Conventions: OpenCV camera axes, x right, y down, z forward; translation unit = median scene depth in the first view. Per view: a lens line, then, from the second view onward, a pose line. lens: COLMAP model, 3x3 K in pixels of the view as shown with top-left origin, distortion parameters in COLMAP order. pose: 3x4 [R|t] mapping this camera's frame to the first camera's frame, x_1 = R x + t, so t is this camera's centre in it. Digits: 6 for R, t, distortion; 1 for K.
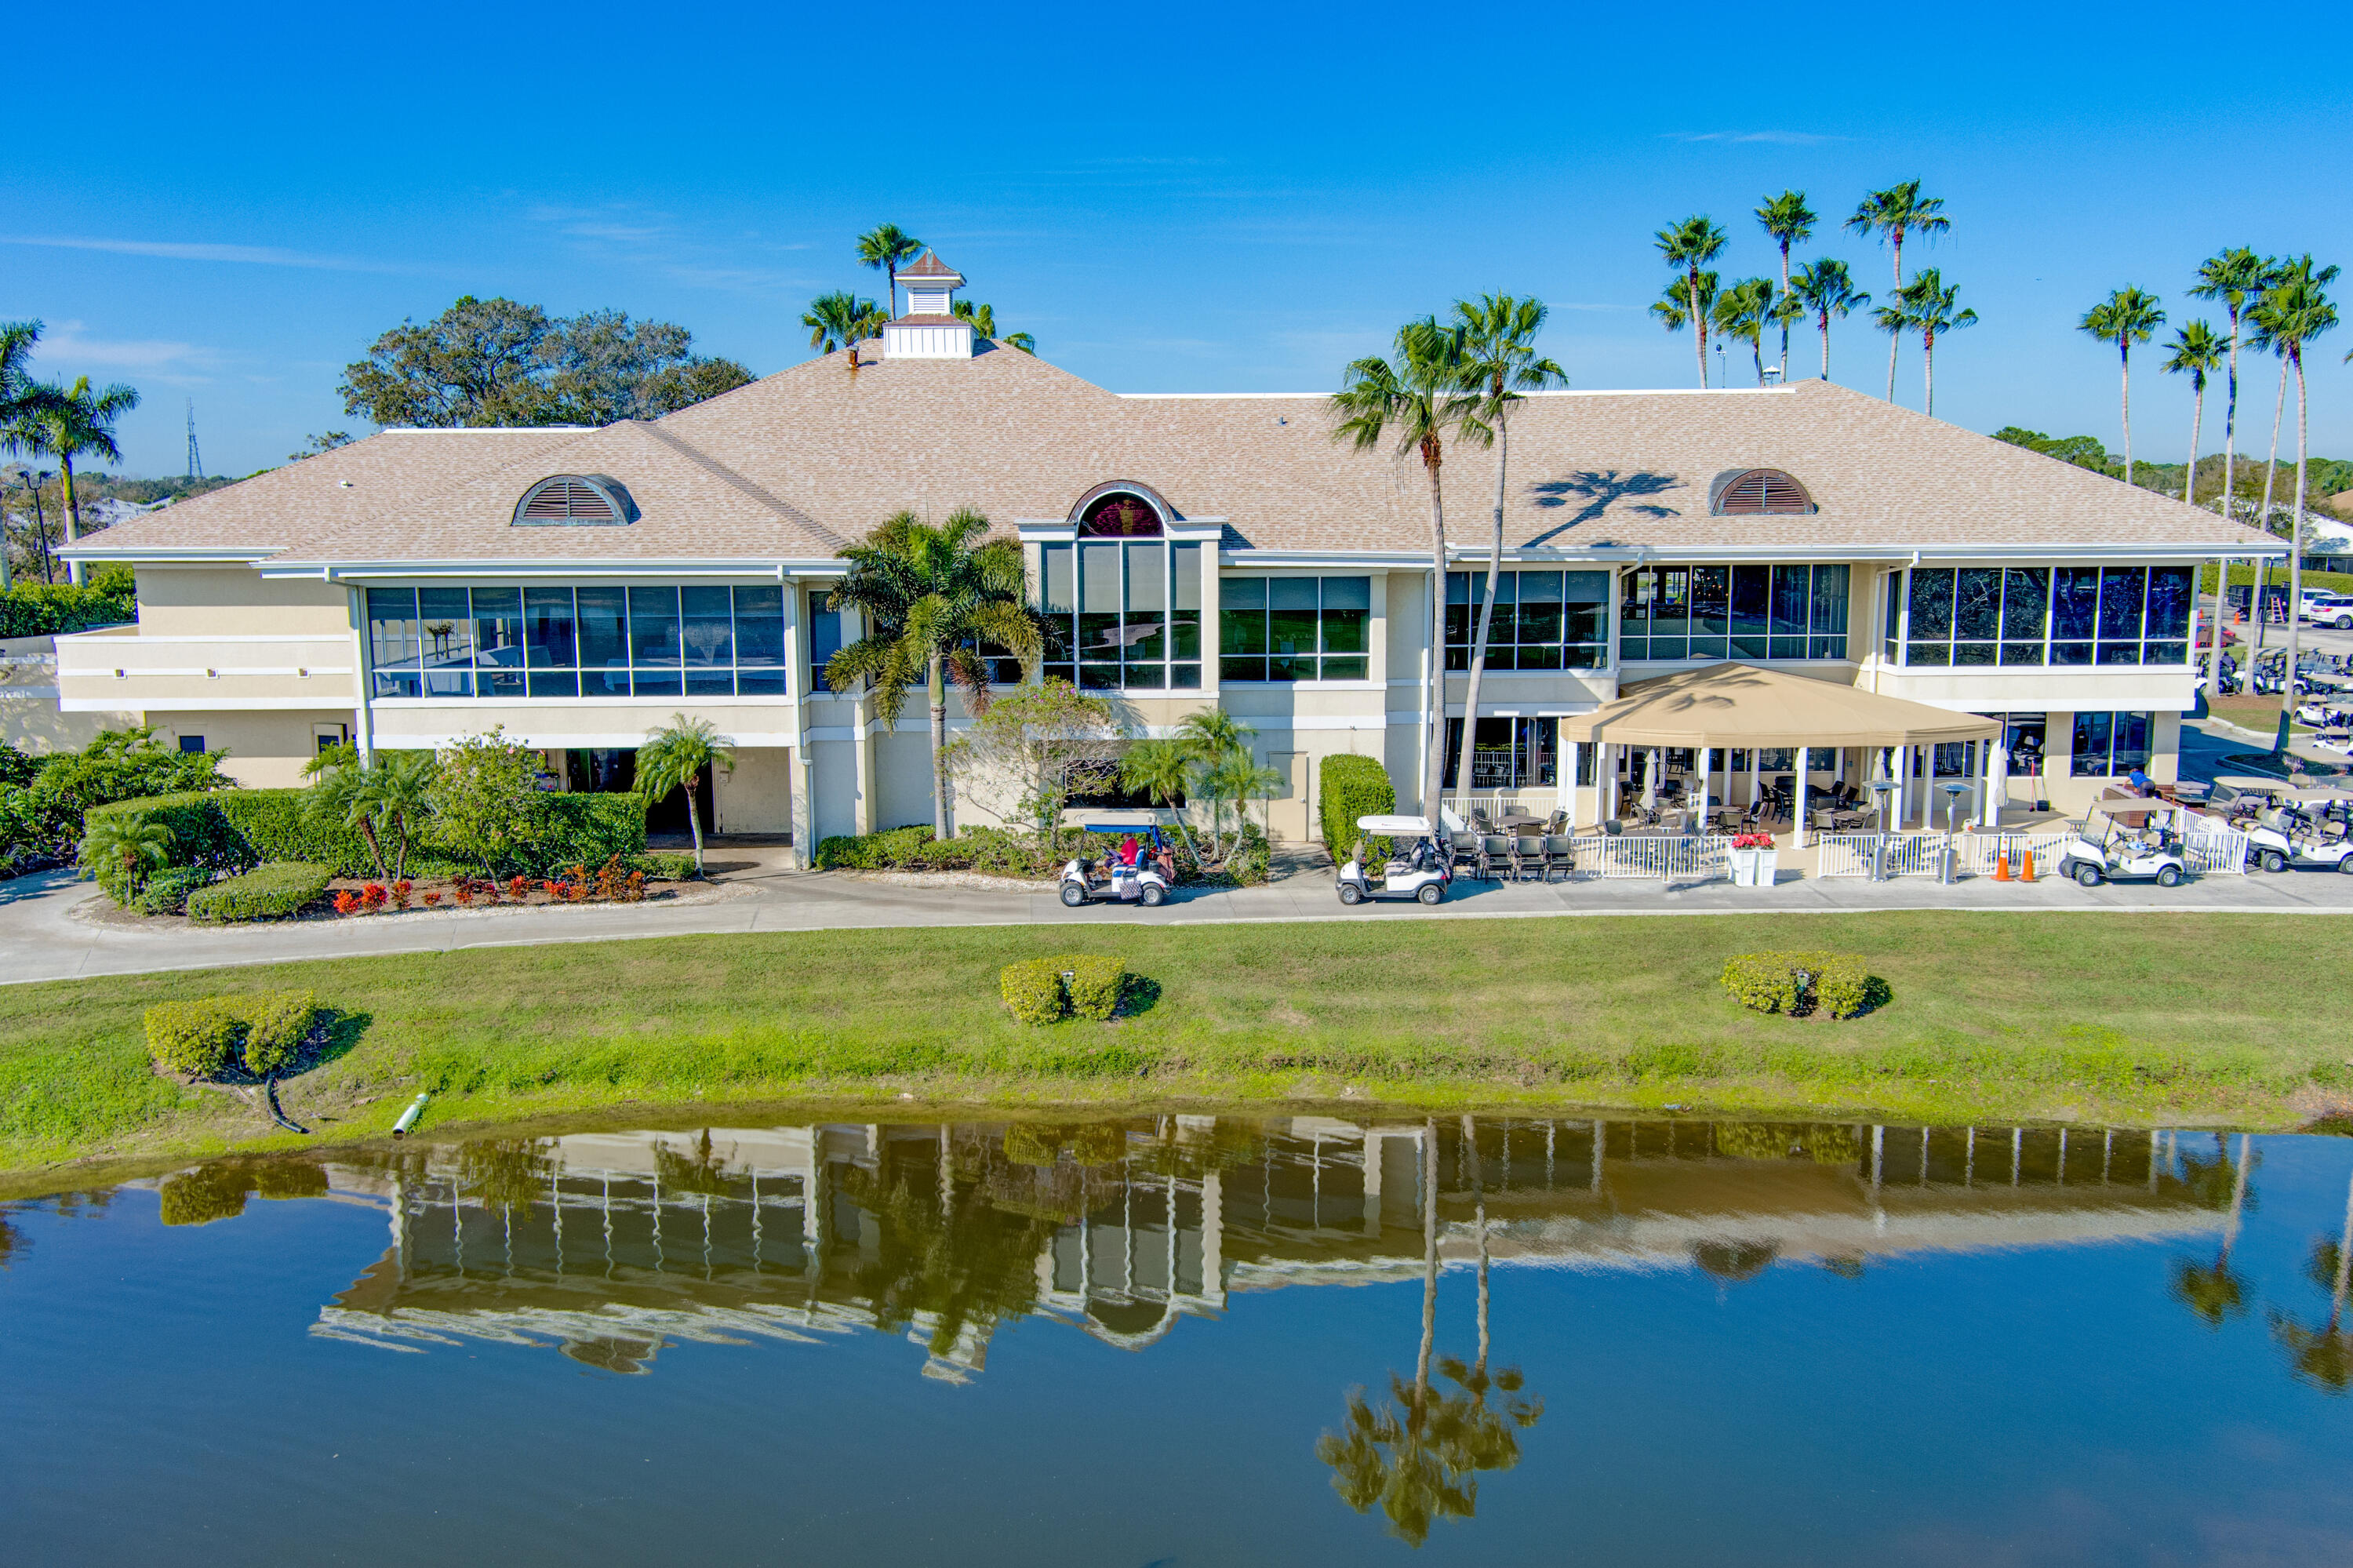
lens RADIAL K [[1875.0, 0, 1190.7], [0, 1875.0, 789.0], [0, 0, 1]] dist [0.005894, 0.003224]
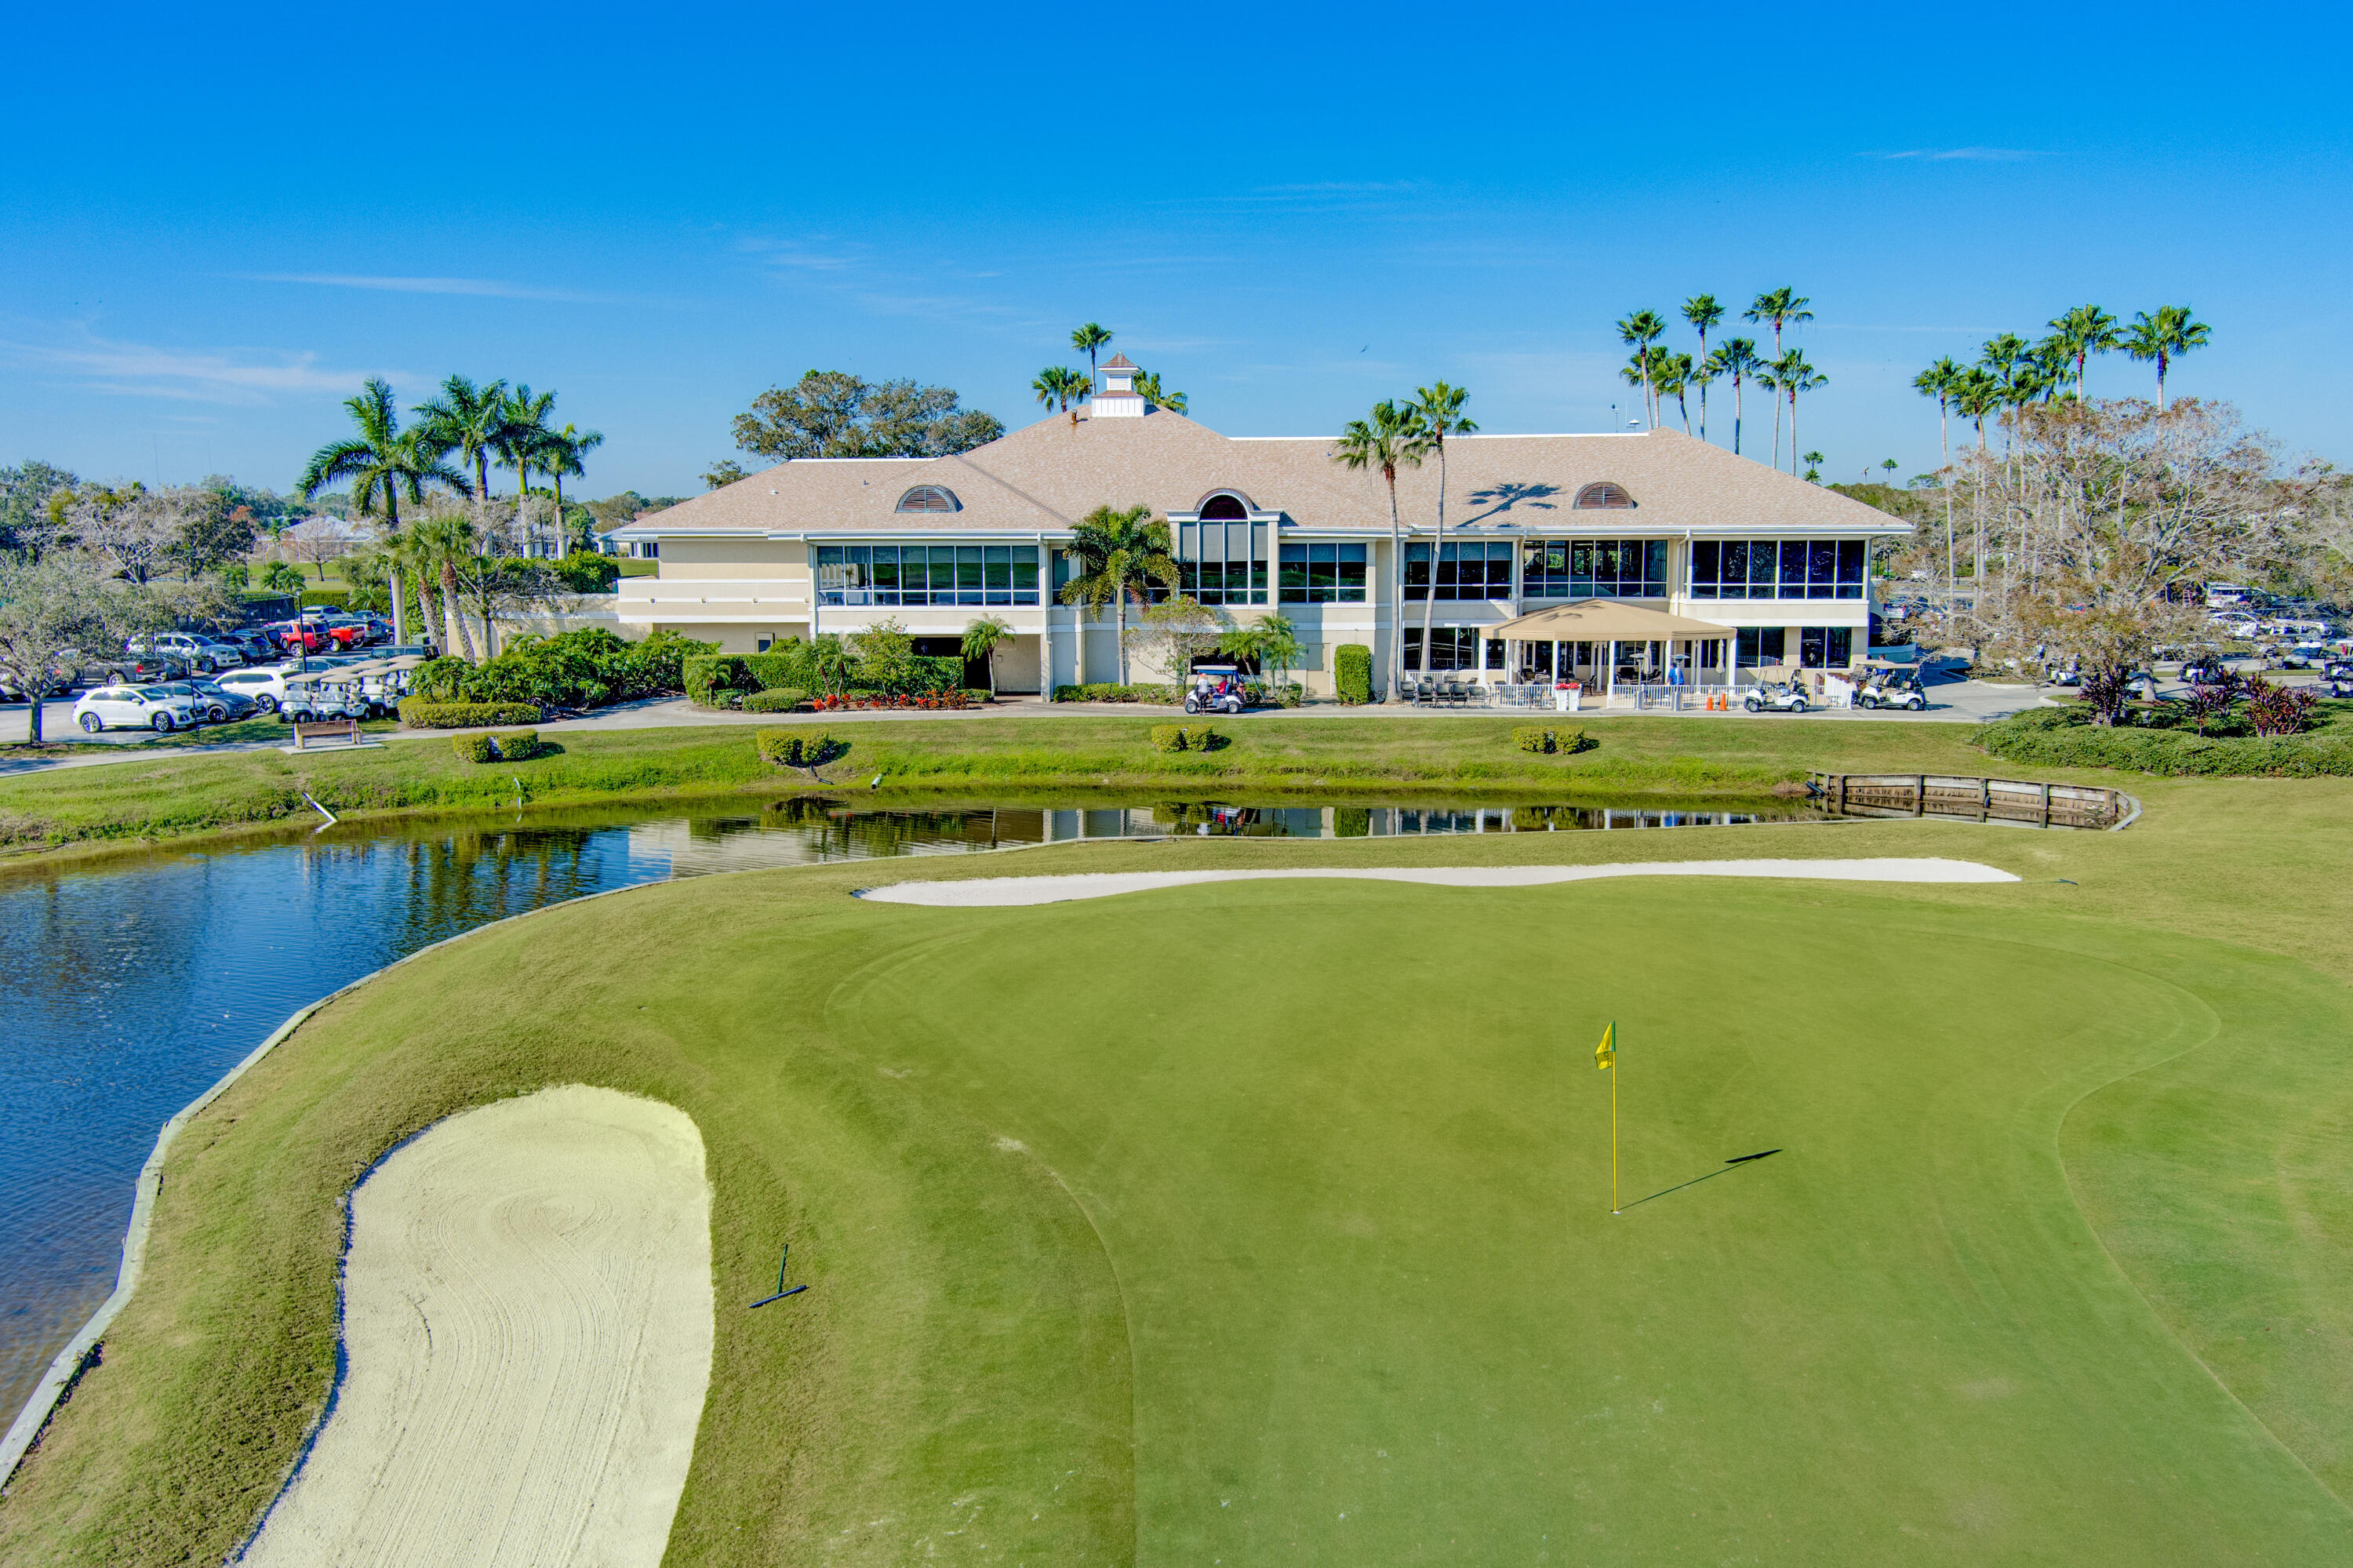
lens RADIAL K [[1916.5, 0, 1177.5], [0, 1916.5, 790.5], [0, 0, 1]] dist [0.003378, 0.001429]
pose [[0.994959, 0.015115, -0.099133, 0.101107], [-0.016448, 0.999785, -0.012642, 0.144498], [0.098920, 0.014209, 0.994994, -0.803202]]
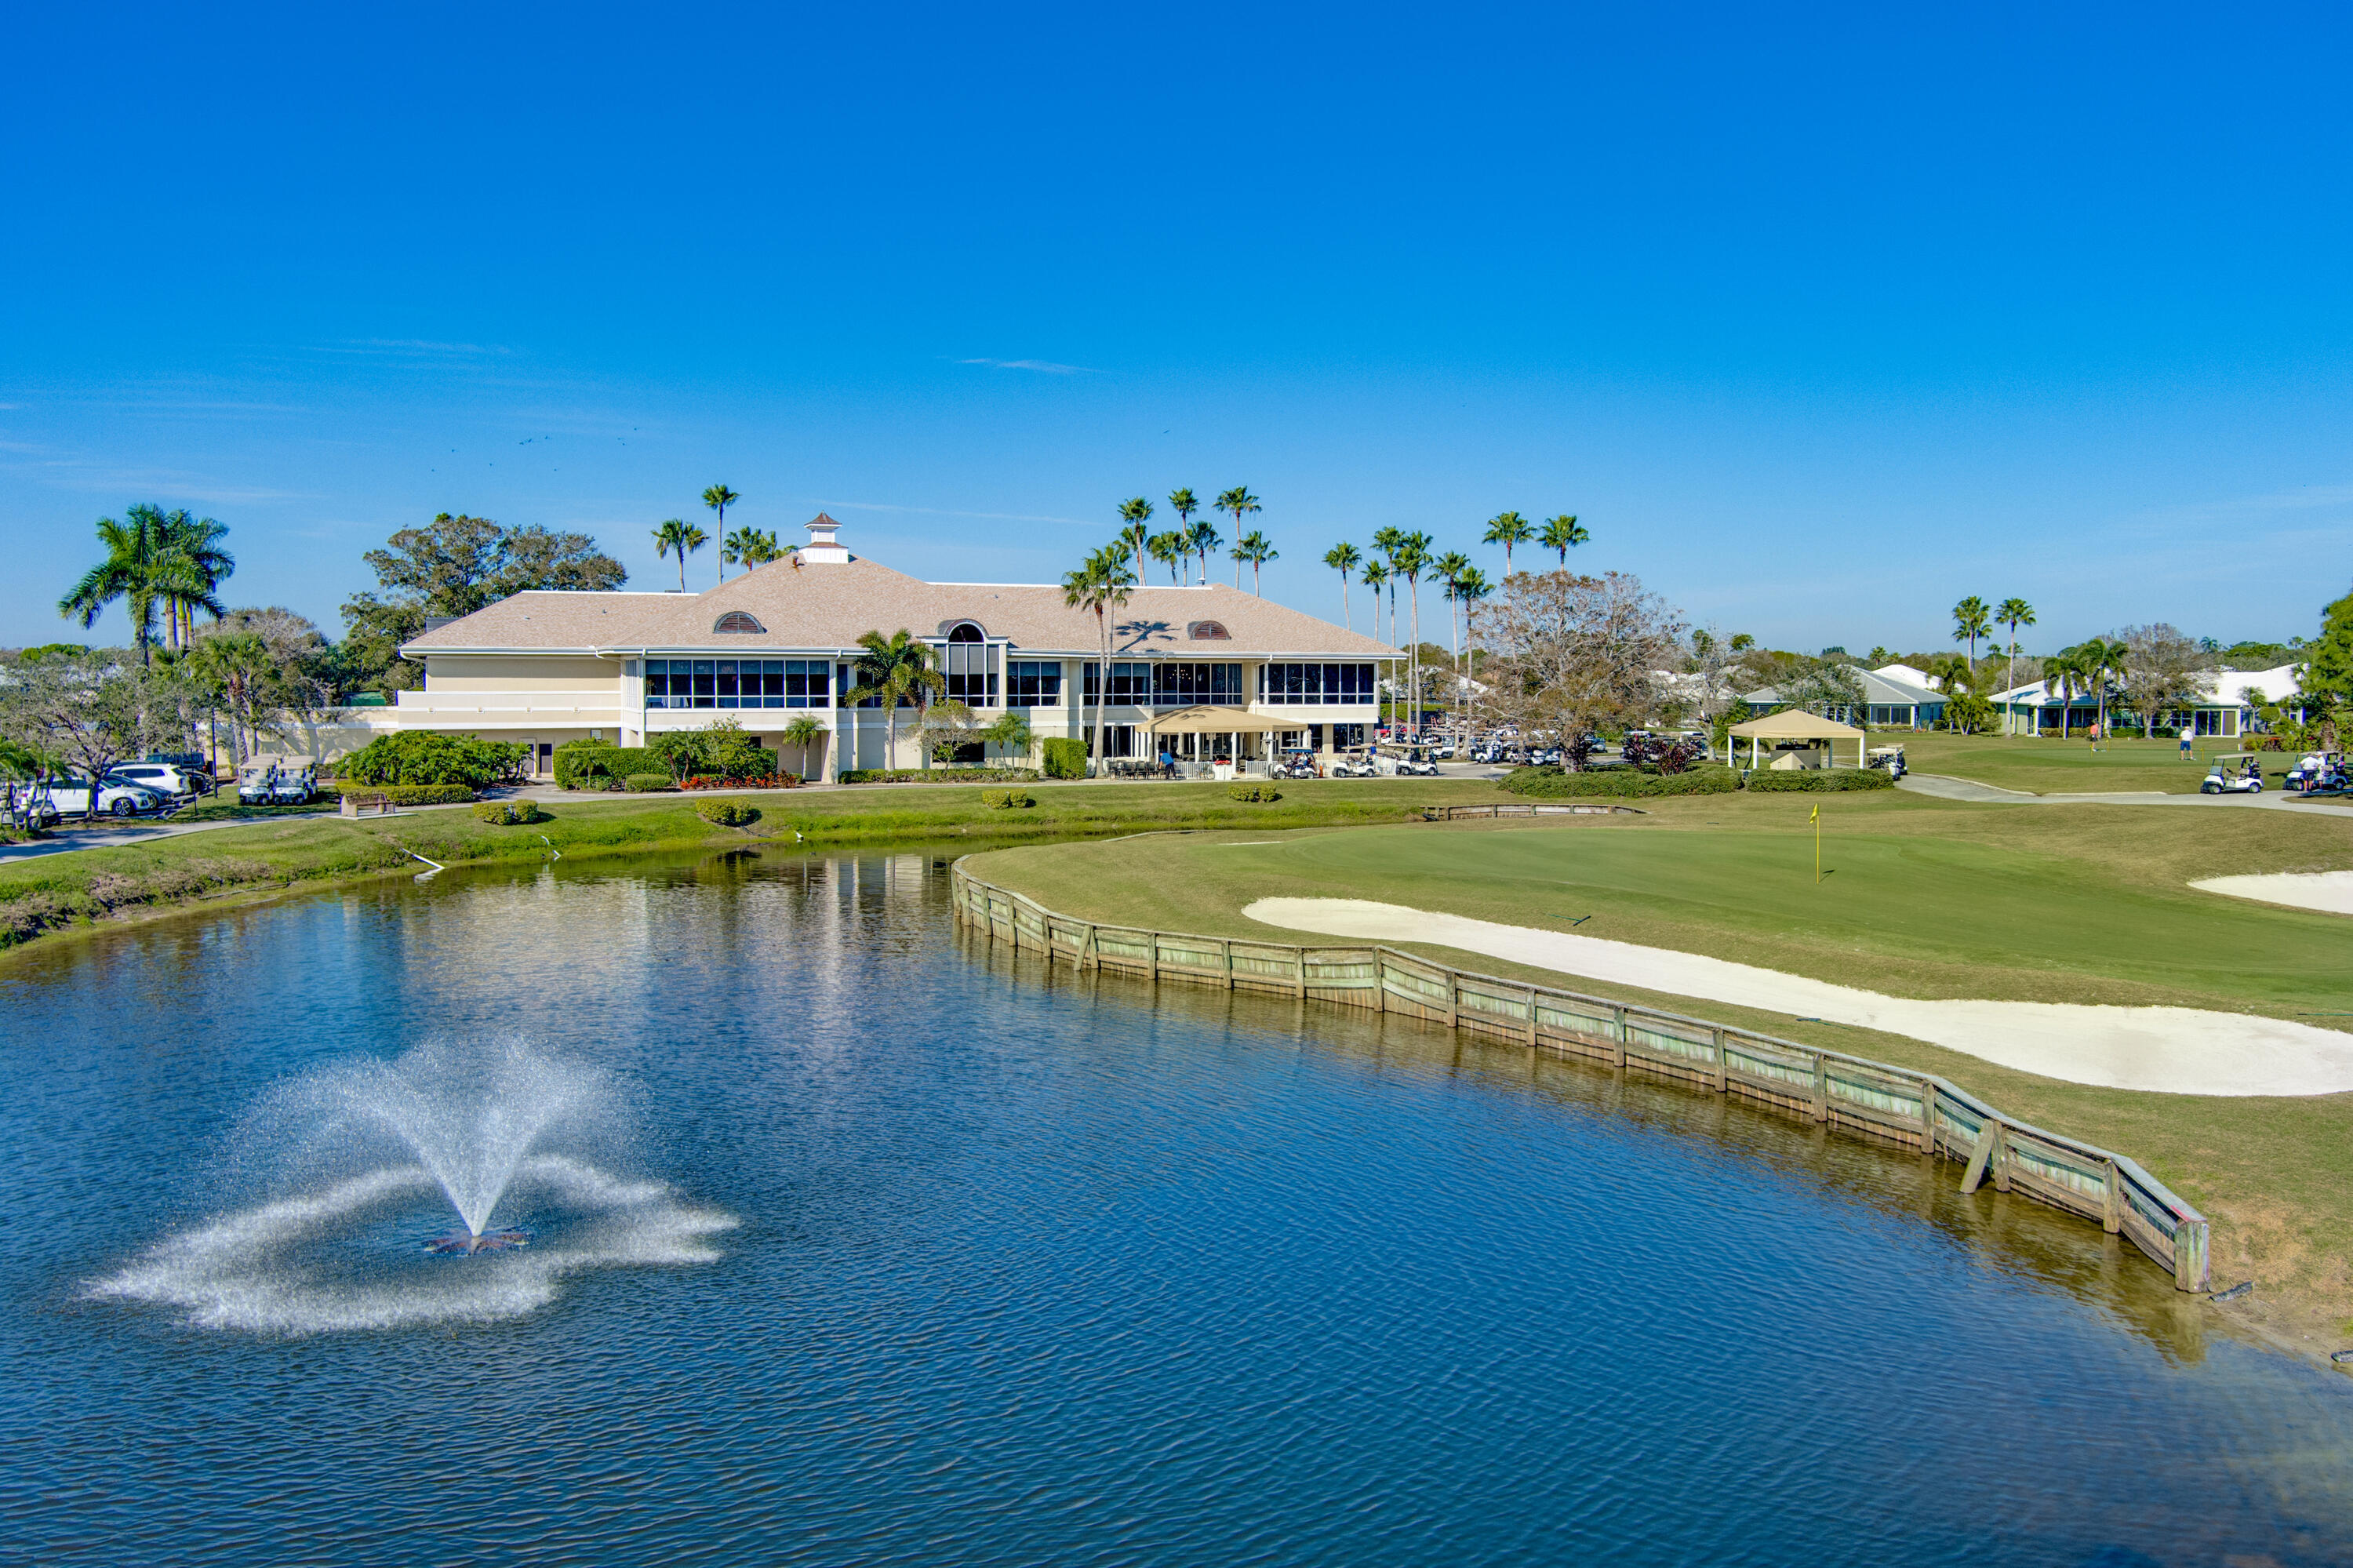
lens RADIAL K [[1916.5, 0, 1157.1], [0, 1916.5, 803.6], [0, 0, 1]] dist [0.003378, 0.001429]
pose [[0.937950, -0.015261, 0.346435, -0.628831], [0.047740, 0.995201, -0.085415, 0.275830], [-0.343469, 0.096653, 0.934177, -1.277452]]
